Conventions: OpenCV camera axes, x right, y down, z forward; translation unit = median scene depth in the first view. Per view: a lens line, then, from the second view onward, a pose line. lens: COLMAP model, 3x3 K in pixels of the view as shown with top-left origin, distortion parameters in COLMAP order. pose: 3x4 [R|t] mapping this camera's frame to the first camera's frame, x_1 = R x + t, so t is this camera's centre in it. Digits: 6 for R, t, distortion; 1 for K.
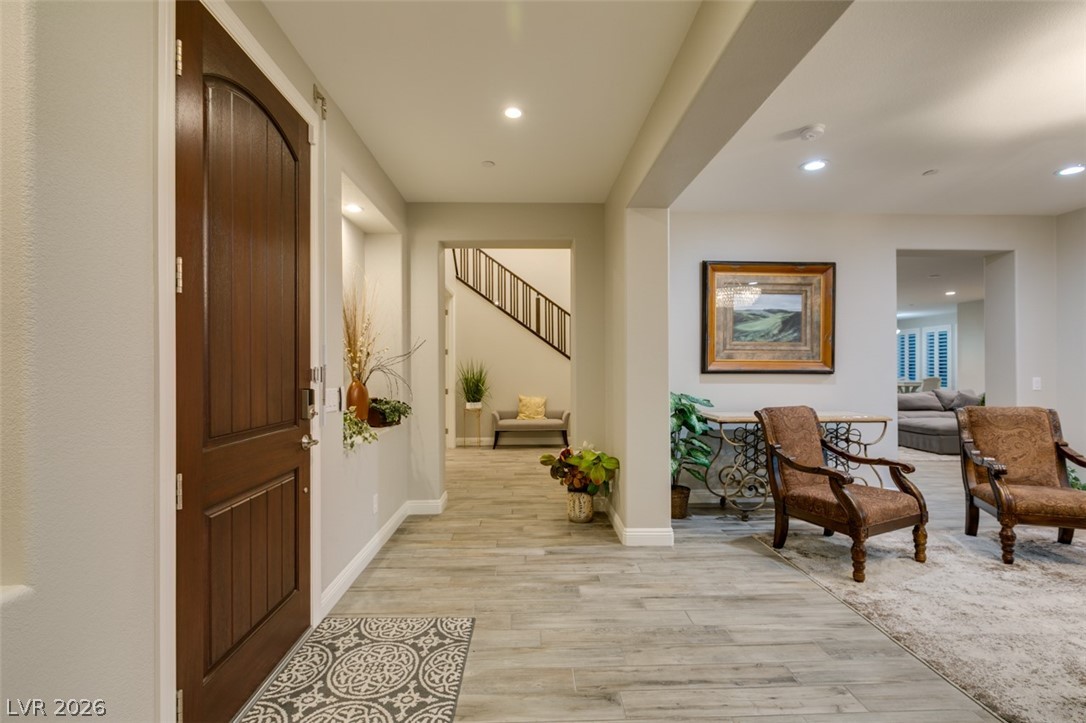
lens RADIAL K [[488.3, 0, 544.6], [0, 488.3, 364.8], [0, 0, 1]] dist [-0.001476, 0.001581]
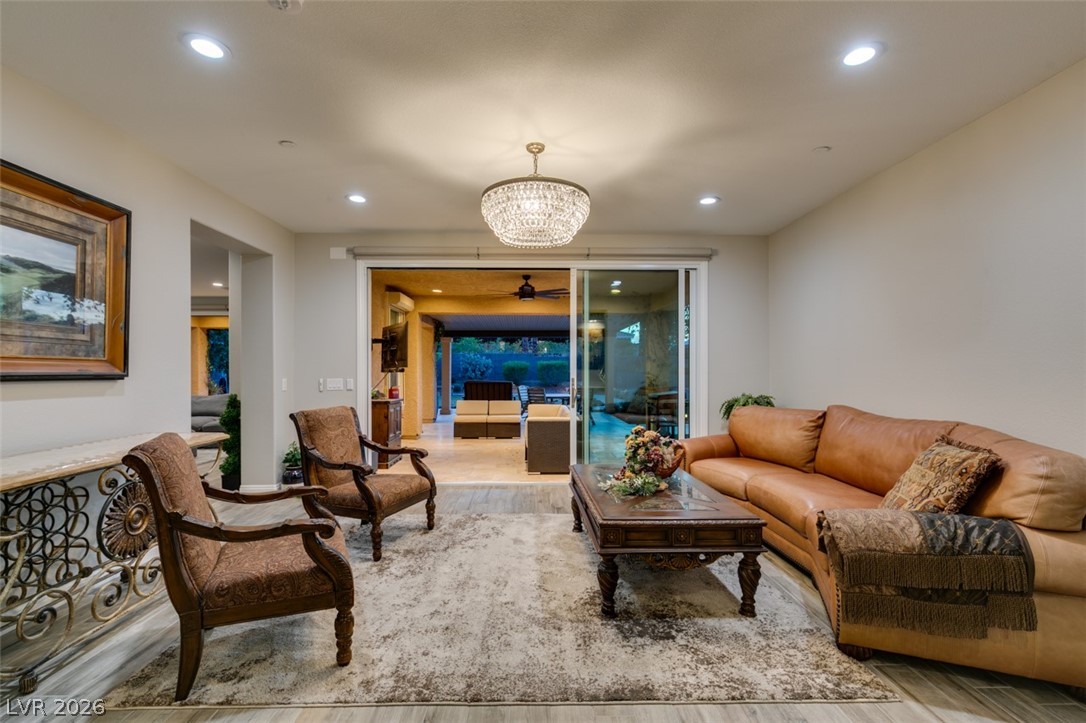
lens RADIAL K [[488.3, 0, 540.5], [0, 488.3, 365.0], [0, 0, 1]] dist [-0.001476, 0.001581]
pose [[0.021034, 0.006784, 0.999756, -0.050394], [-0.007239, 0.999952, -0.006633, 0.000114], [-0.999753, -0.007098, 0.021082, 0.428661]]
